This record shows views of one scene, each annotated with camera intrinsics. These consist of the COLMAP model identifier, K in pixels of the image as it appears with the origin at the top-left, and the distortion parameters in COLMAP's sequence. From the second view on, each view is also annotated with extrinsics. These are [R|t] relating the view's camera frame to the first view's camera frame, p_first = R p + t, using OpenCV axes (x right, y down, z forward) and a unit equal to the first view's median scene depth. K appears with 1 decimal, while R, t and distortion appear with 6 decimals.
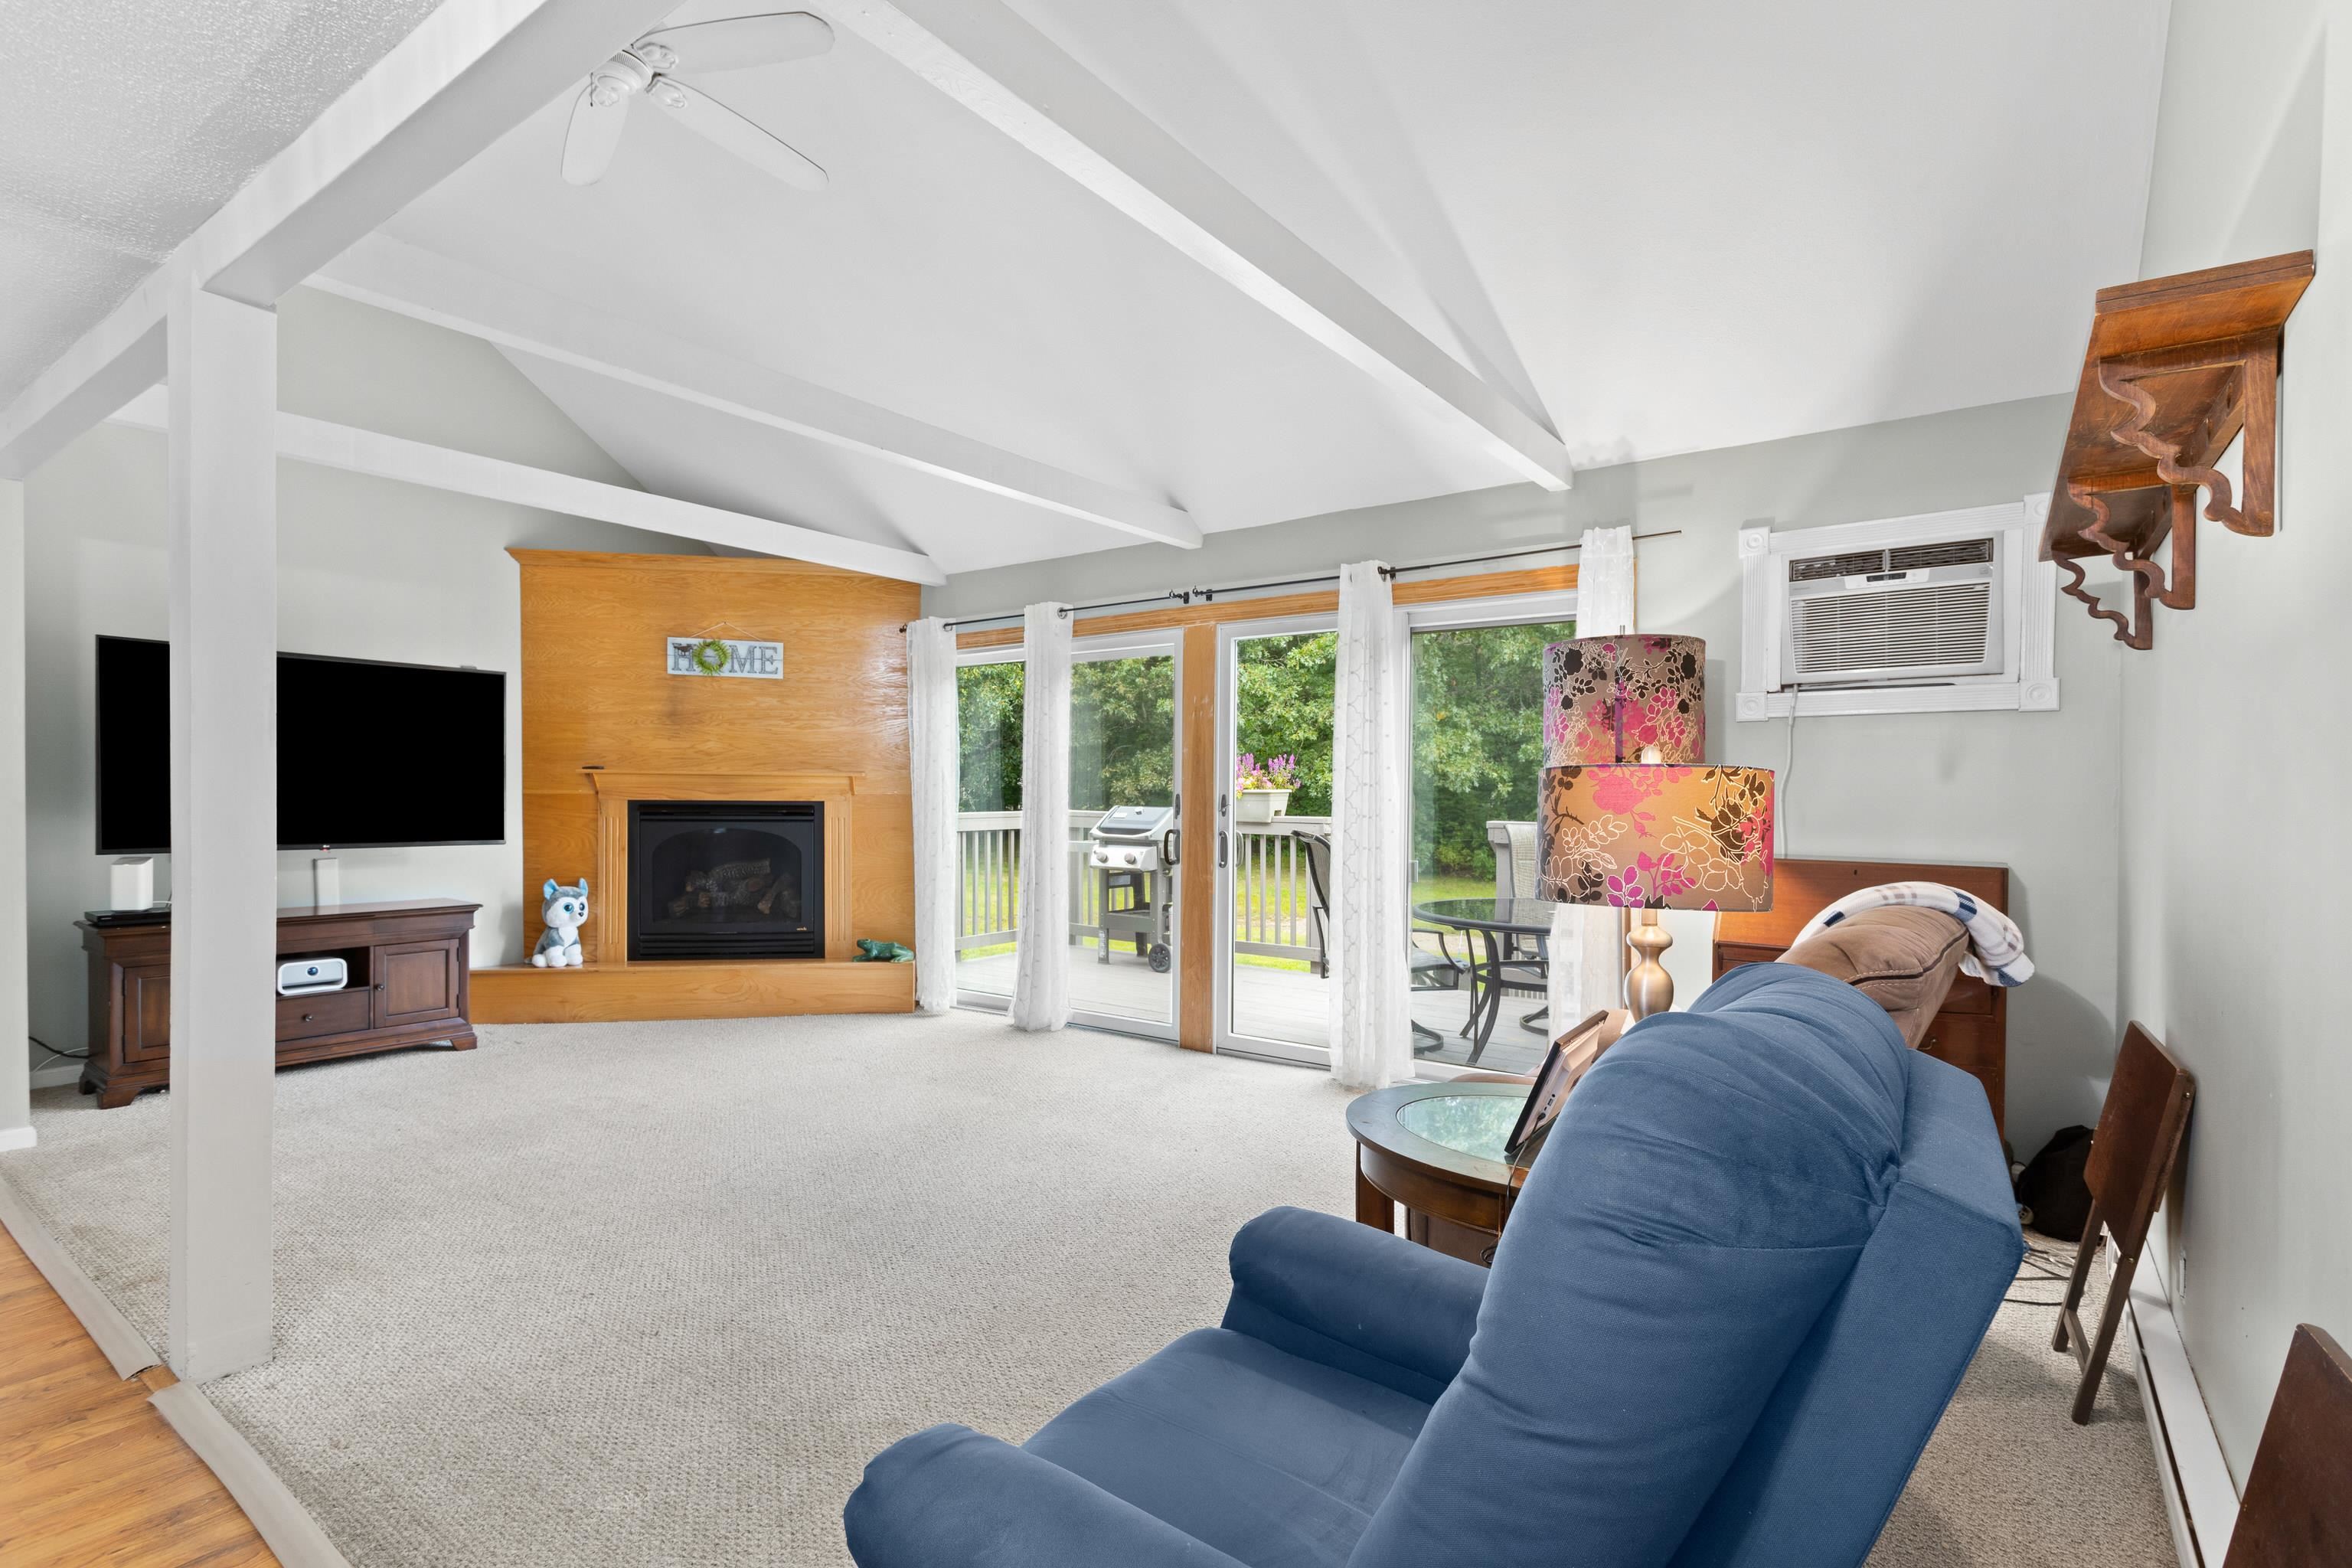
lens RADIAL K [[1115.6, 0, 1175.5], [0, 1115.6, 804.3], [0, 0, 1]] dist [-0.005484, 0.004471]
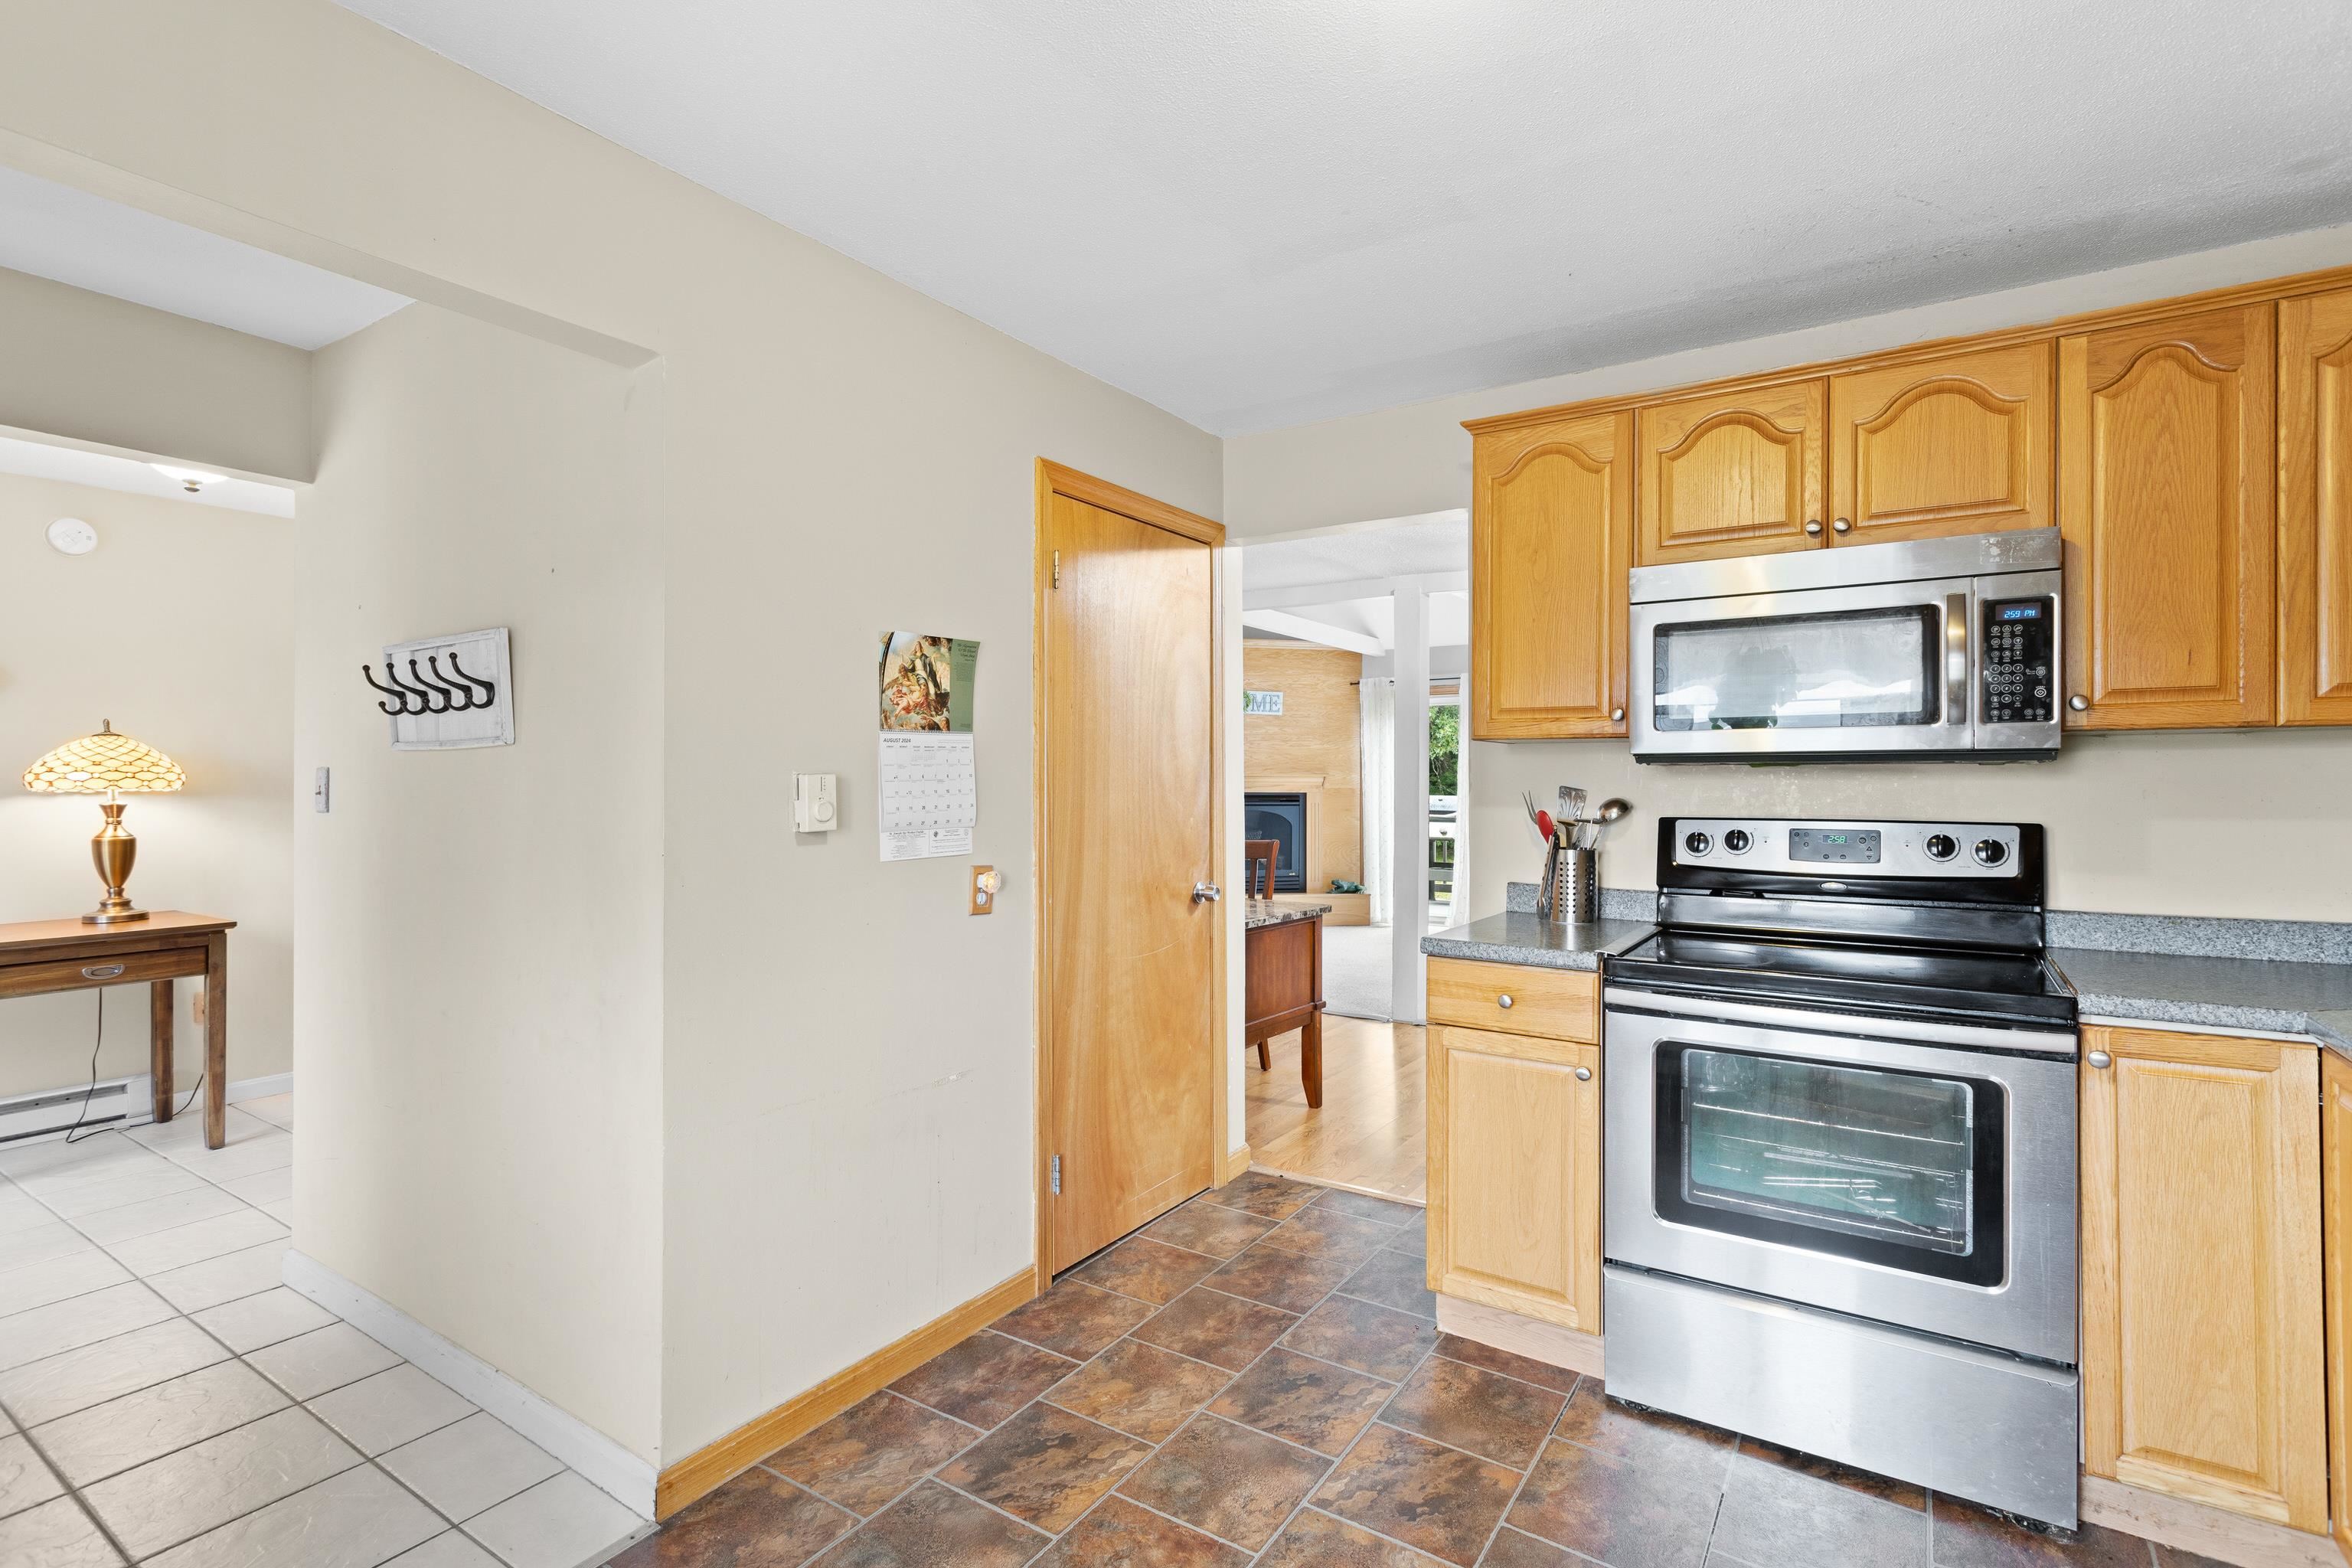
lens RADIAL K [[1115.6, 0, 1165.3], [0, 1115.6, 789.6], [0, 0, 1]] dist [-0.005484, 0.004471]
pose [[0.999322, -0.004574, 0.036544, -0.586421], [0.004785, 0.999972, -0.005693, 0.000726], [-0.036517, 0.005864, 0.999316, -0.578180]]
